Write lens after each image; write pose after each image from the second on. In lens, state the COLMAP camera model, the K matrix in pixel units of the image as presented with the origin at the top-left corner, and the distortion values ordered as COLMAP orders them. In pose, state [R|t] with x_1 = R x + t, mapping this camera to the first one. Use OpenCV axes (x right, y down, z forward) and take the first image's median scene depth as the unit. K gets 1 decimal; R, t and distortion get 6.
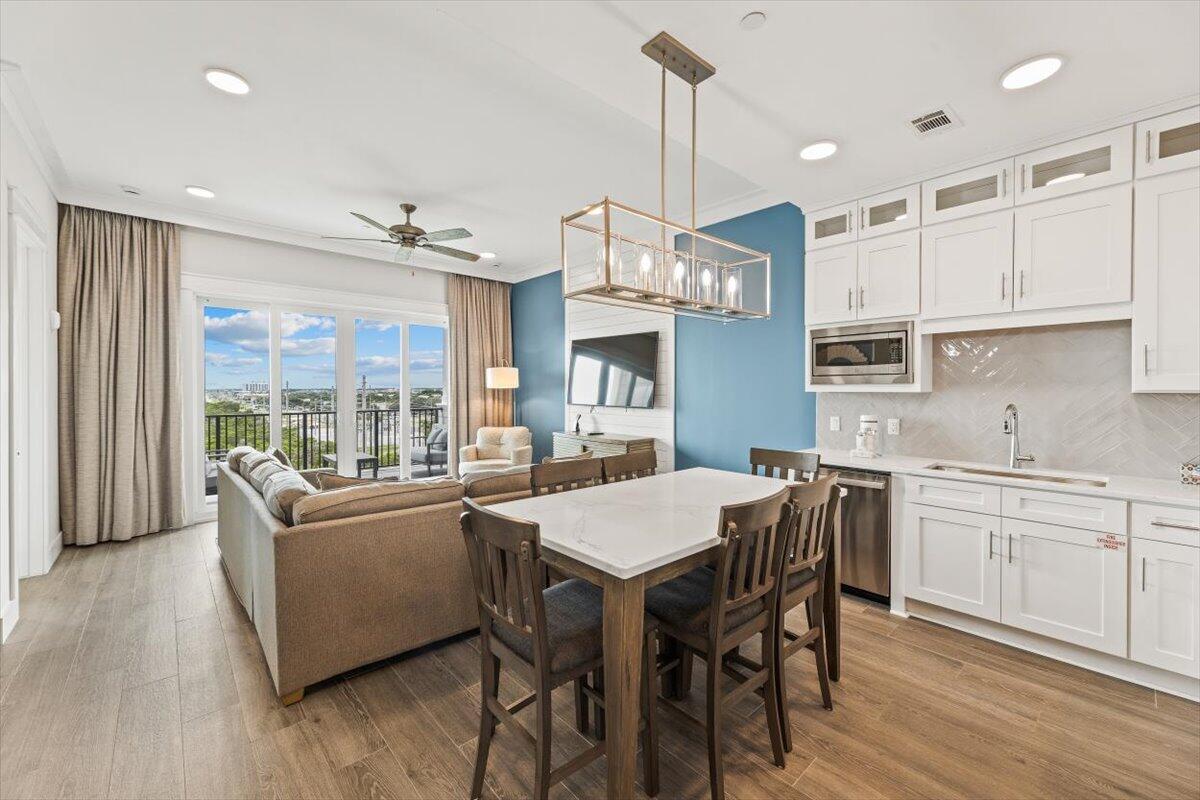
lens RADIAL K [[485.6, 0, 591.0], [0, 485.6, 394.4], [0, 0, 1]] dist [0.000029, -0.000263]
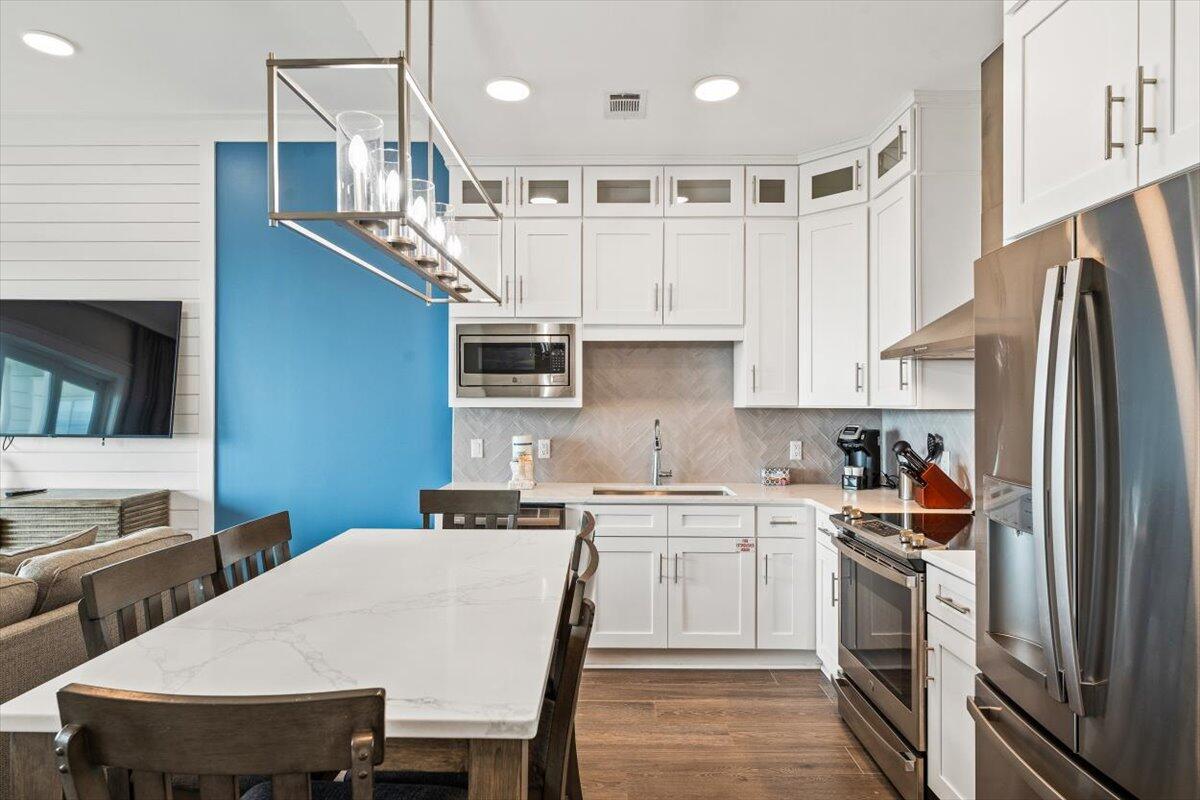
lens RADIAL K [[661.1, 0, 602.0], [0, 661.1, 408.6], [0, 0, 1]] dist [-0.018772, -0.000626]
pose [[0.665223, -0.000687, 0.746644, -0.196015], [0.005068, 0.999981, -0.003595, 0.002048], [-0.746627, 0.006176, 0.665214, 0.208234]]
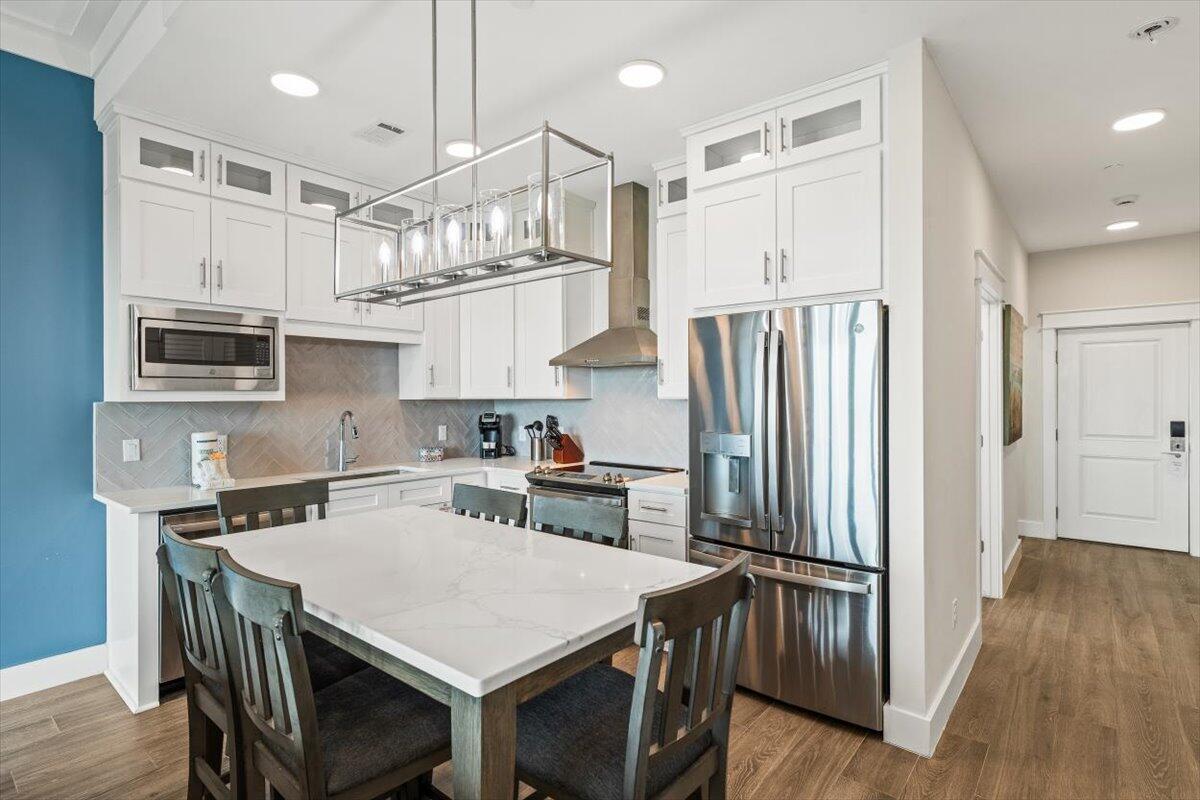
lens RADIAL K [[584.4, 0, 600.0], [0, 584.4, 400.0], [0, 0, 1]] dist [-0.003015, -0.000275]
pose [[-0.161238, -0.002288, 0.986913, -0.499837], [0.016883, 0.999845, 0.005077, -0.001482], [-0.986771, 0.017481, -0.161174, 0.671625]]
